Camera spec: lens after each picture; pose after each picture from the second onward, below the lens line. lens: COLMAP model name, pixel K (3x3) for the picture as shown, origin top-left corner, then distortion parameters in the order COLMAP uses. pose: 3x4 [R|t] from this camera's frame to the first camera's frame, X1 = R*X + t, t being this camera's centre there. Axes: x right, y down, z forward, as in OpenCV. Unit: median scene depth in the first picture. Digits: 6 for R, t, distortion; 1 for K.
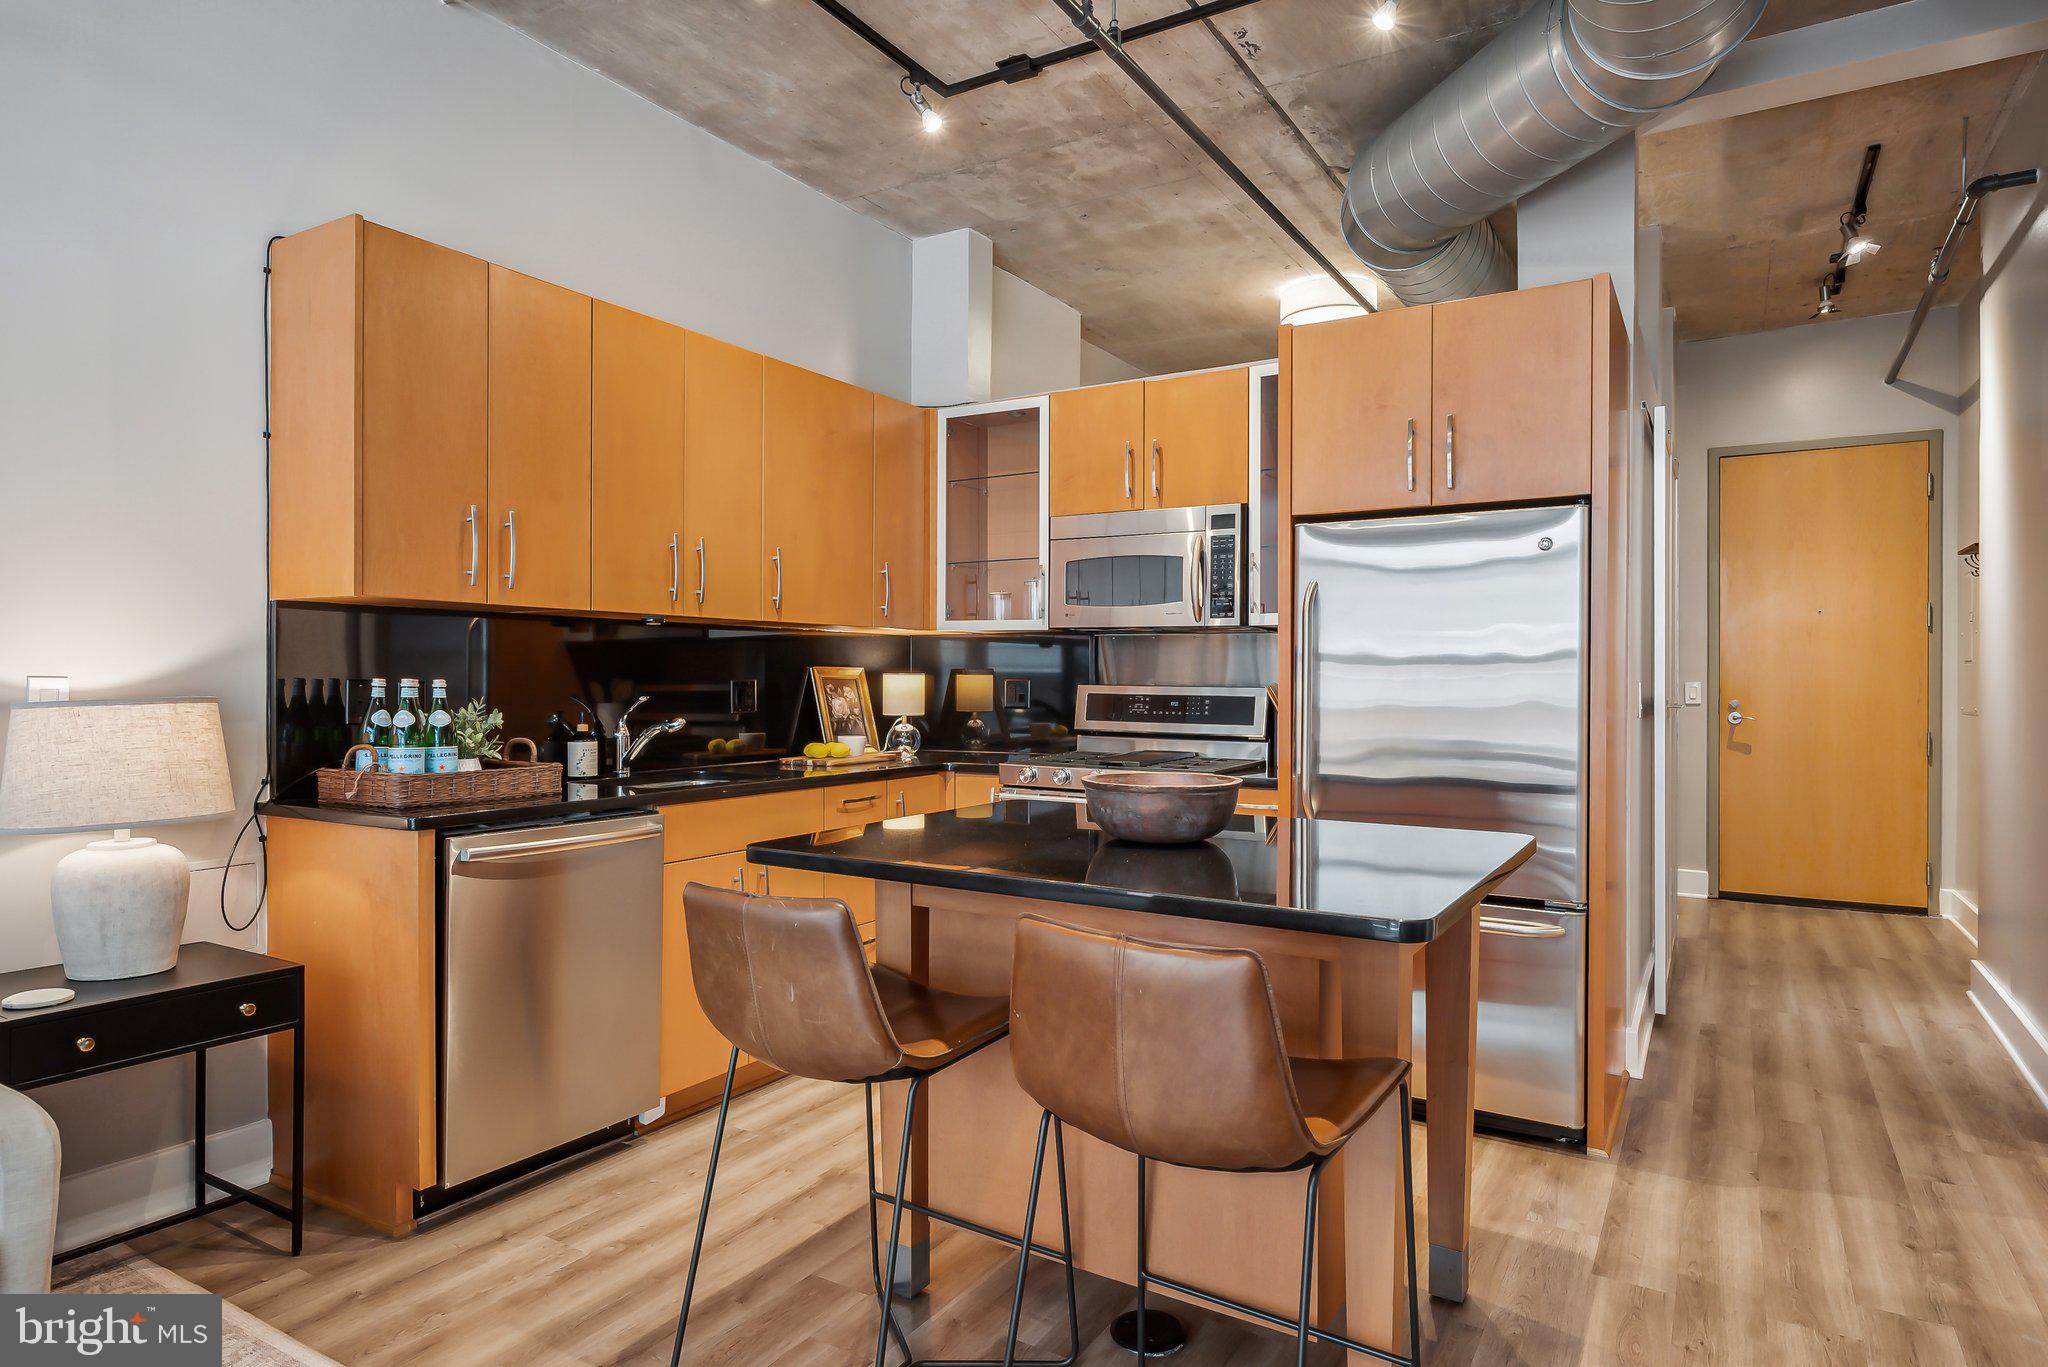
lens RADIAL K [[1167.1, 0, 1010.9], [0, 1167.1, 682.7], [0, 0, 1]] dist [0.002268, -0.000483]
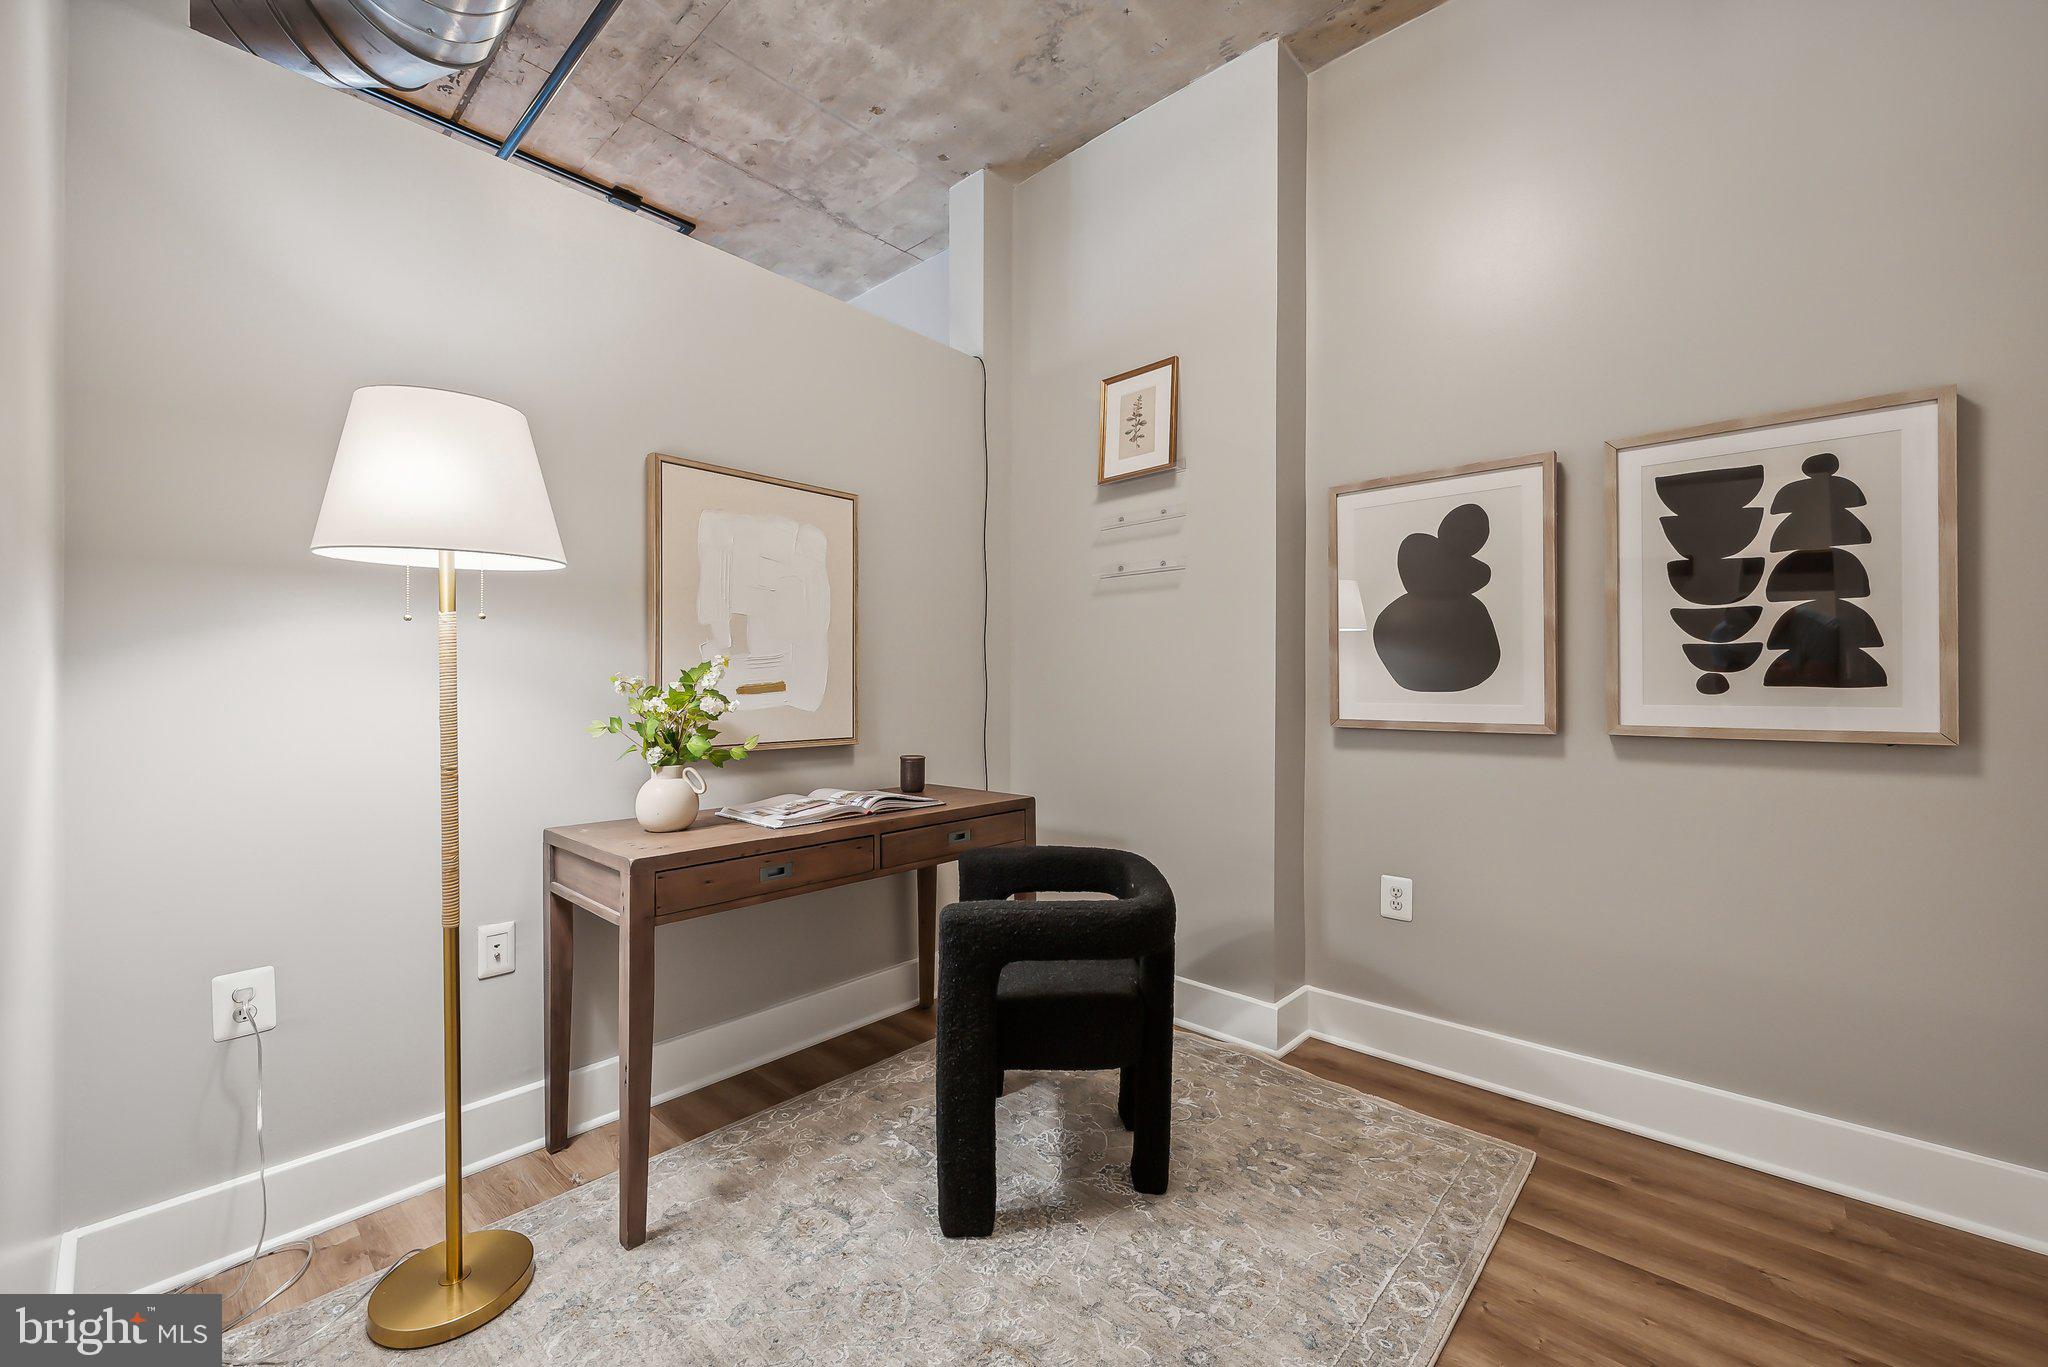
lens RADIAL K [[819.4, 0, 1007.8], [0, 819.4, 685.7], [0, 0, 1]] dist [-0.002407, -0.000173]
pose [[-0.187258, -0.005199, -0.982297, 0.723063], [-0.002993, 0.999984, -0.004722, 0.017116], [0.982306, 0.002056, -0.187271, 1.406055]]
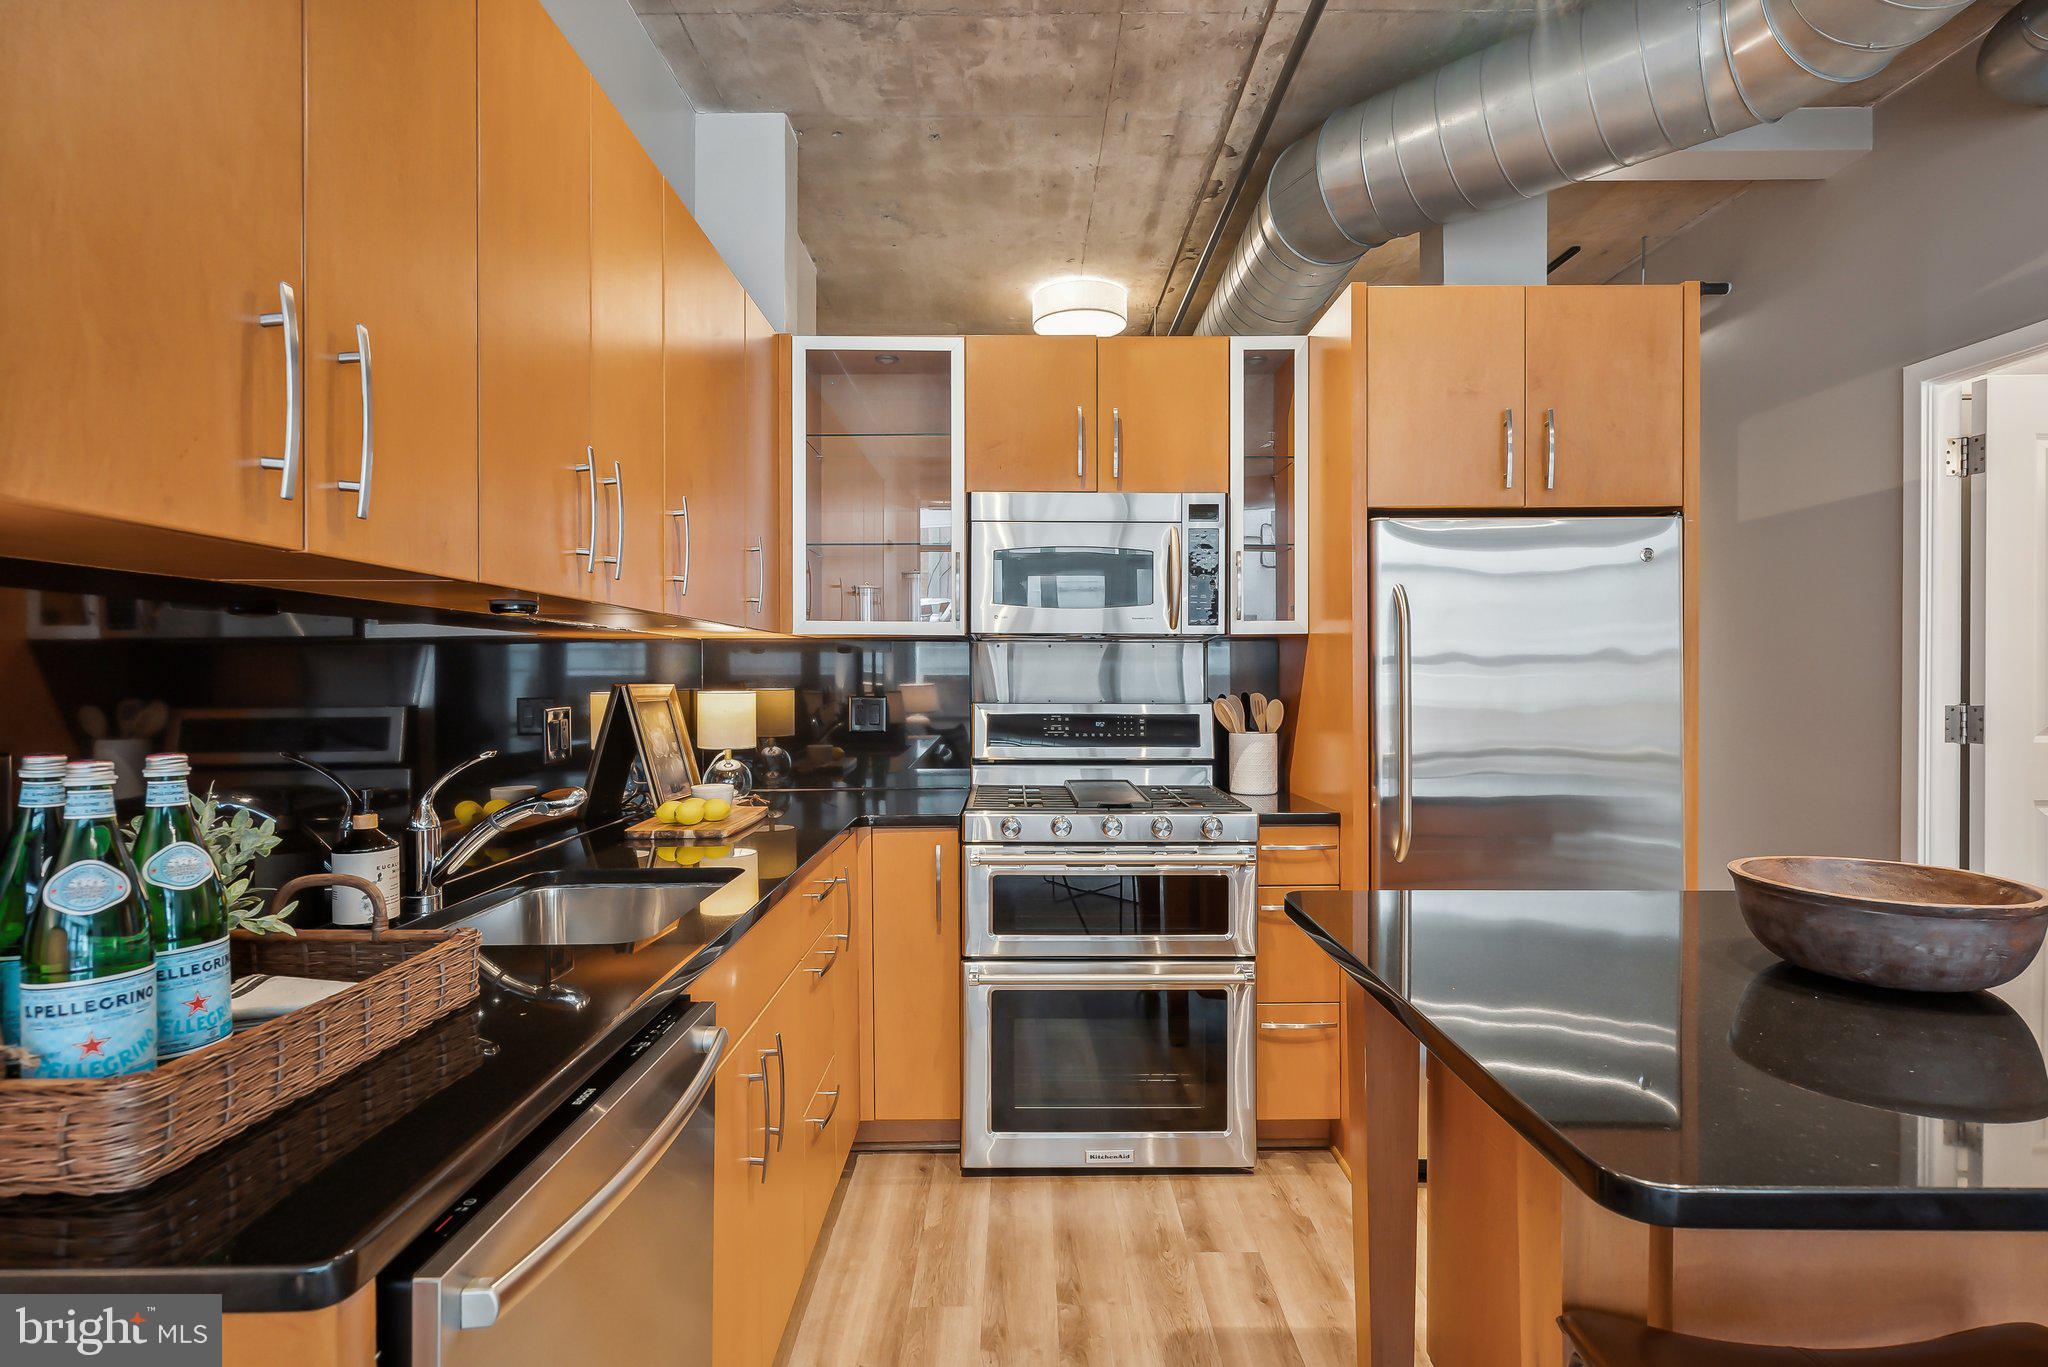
lens RADIAL K [[987.8, 0, 1008.1], [0, 987.8, 679.6], [0, 0, 1]] dist [0.005165, -0.001008]
pose [[0.852861, -0.008436, 0.522070, -0.307490], [0.008356, 0.999962, 0.002508, -0.017497], [-0.522071, 0.002224, 0.852899, 0.436771]]
